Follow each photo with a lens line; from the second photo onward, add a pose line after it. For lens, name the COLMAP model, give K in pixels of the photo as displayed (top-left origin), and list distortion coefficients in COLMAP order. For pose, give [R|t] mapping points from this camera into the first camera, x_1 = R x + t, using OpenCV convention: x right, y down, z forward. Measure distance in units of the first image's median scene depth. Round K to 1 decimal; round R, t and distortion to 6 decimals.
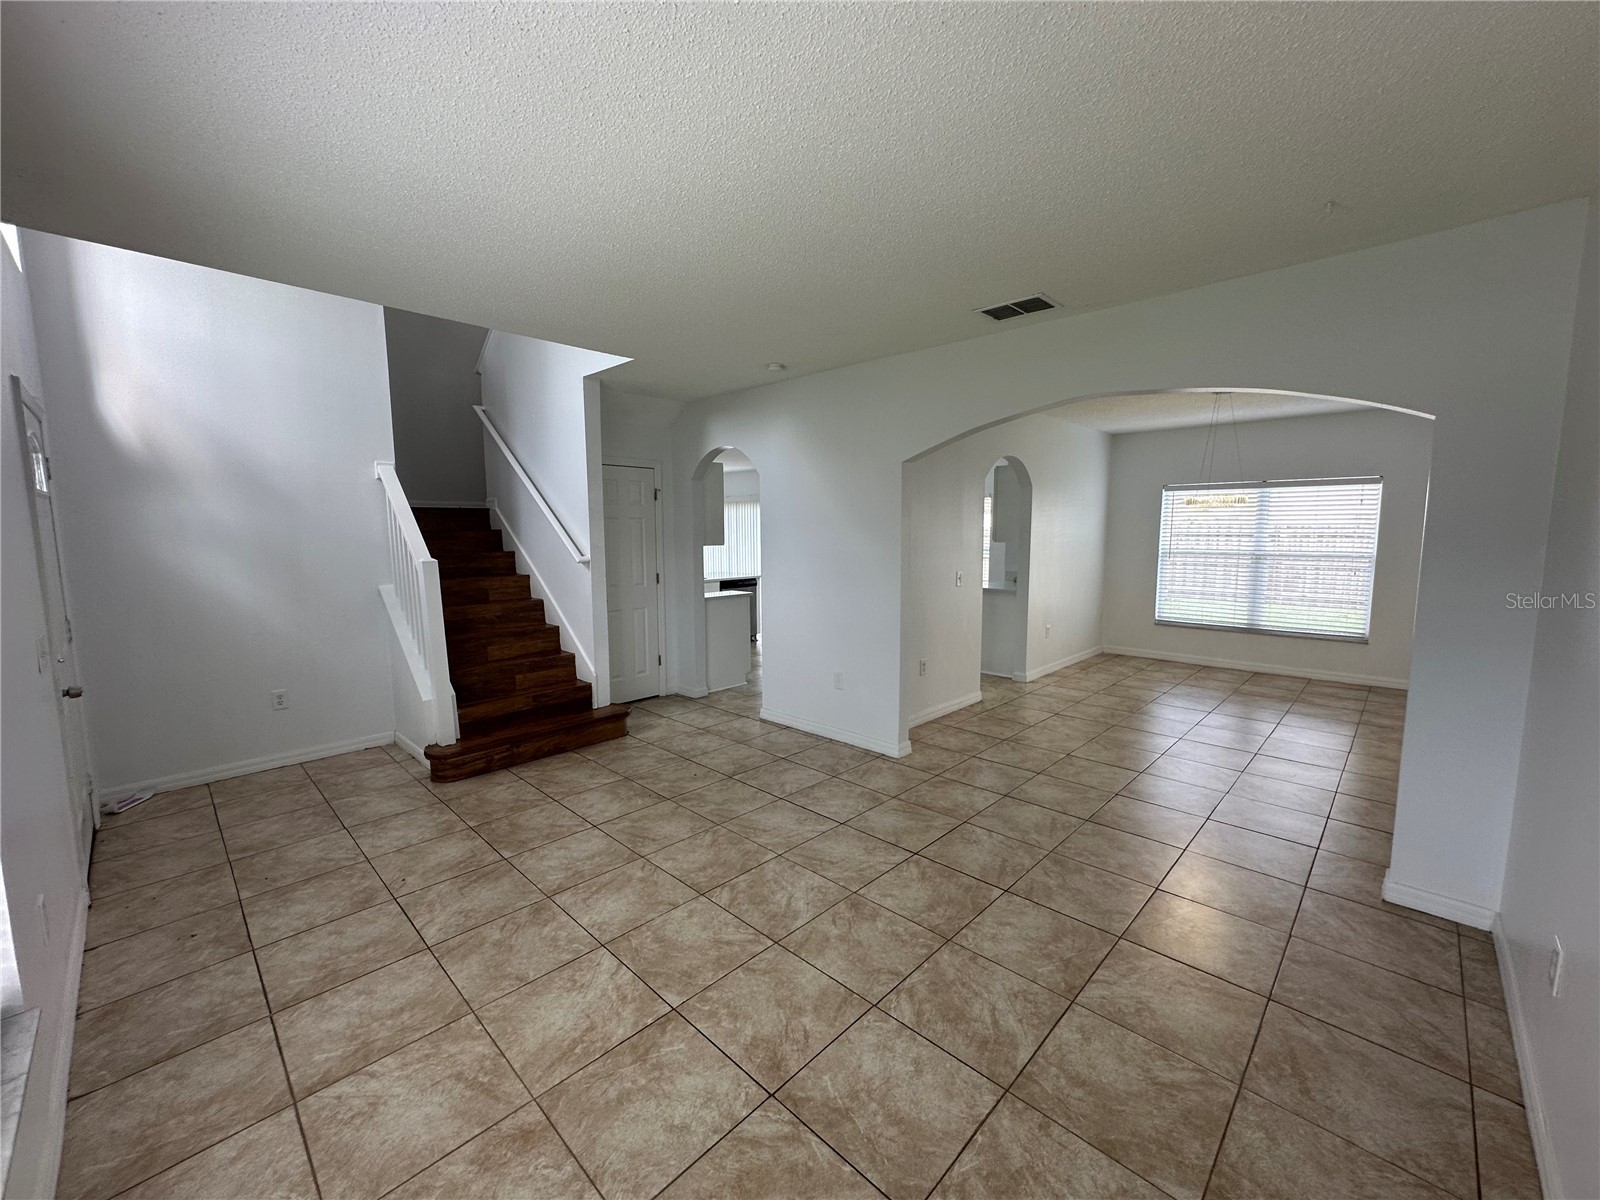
lens RADIAL K [[641.3, 0, 800.0], [0, 641.3, 600.0], [0, 0, 1]] dist [0.000181, -0.000311]
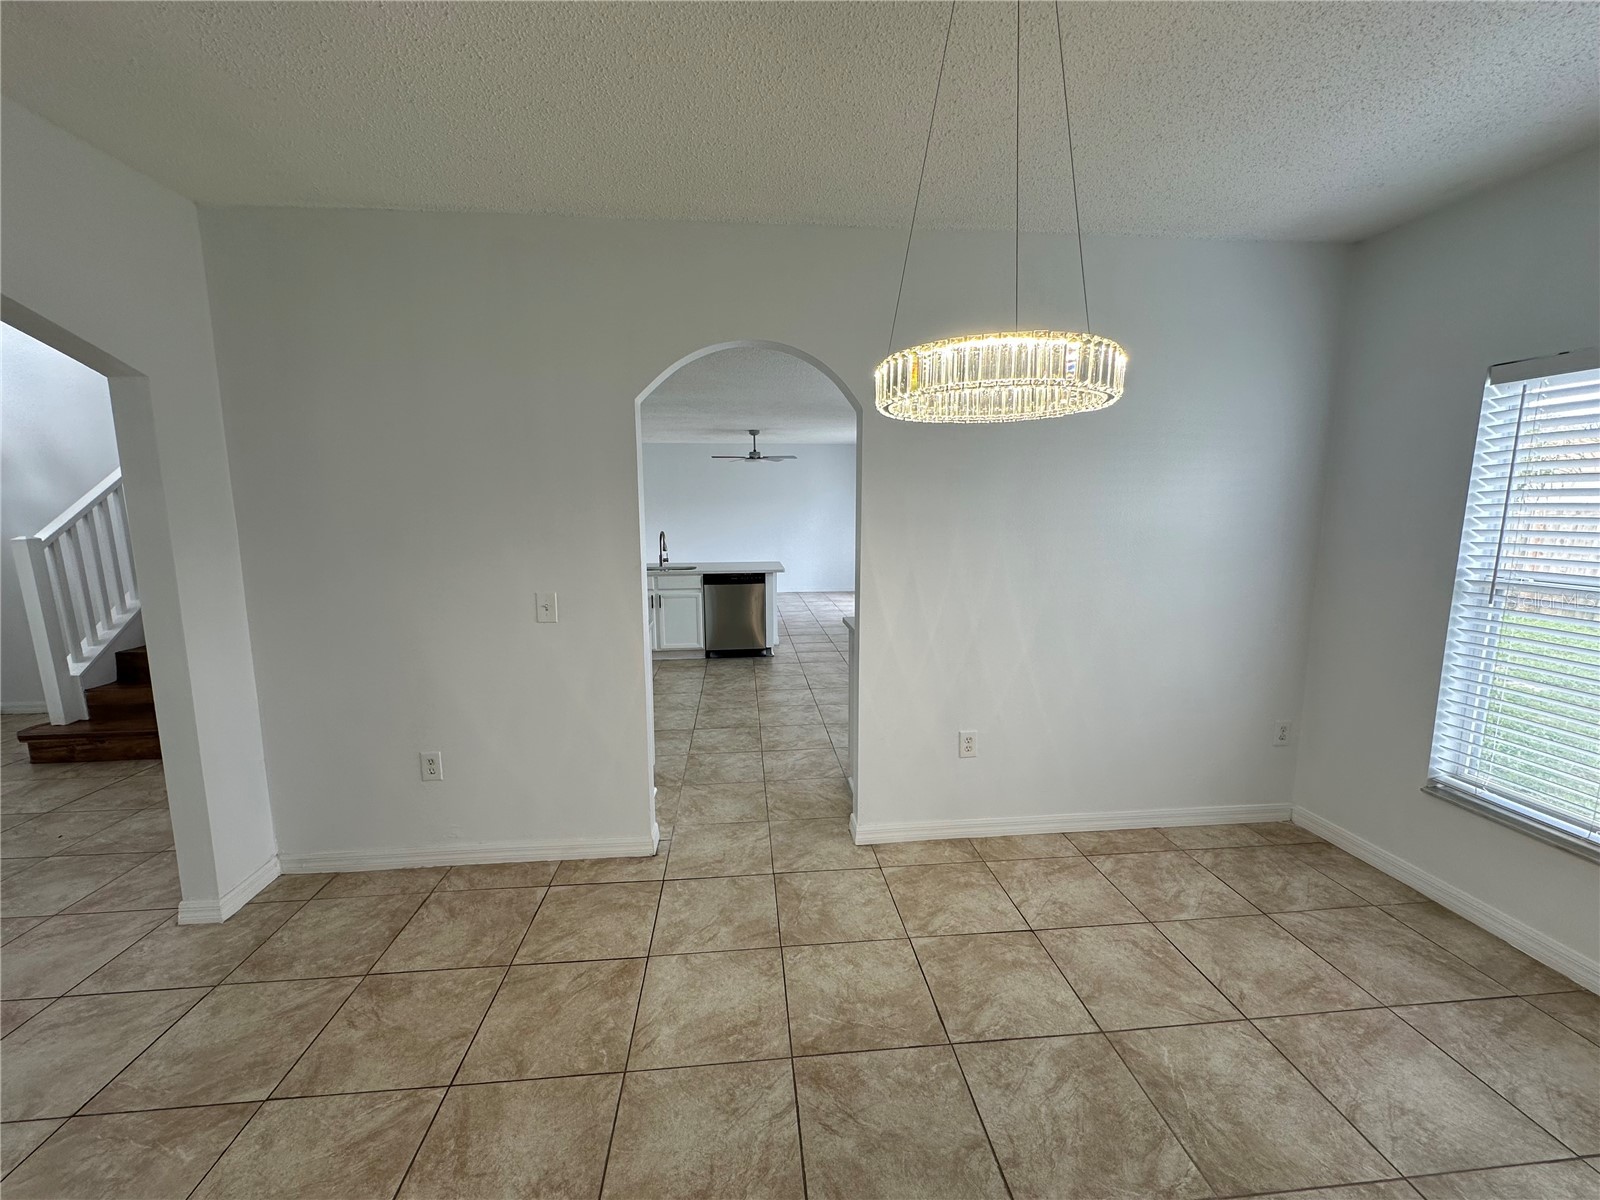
lens RADIAL K [[638.3, 0, 791.7], [0, 638.3, 595.0], [0, 0, 1]] dist [0.008074, -0.000107]
pose [[0.754135, 0.089880, -0.650539, 0.737048], [-0.071774, 0.995936, 0.054397, -0.087446], [0.652785, 0.005669, 0.757522, 0.763408]]
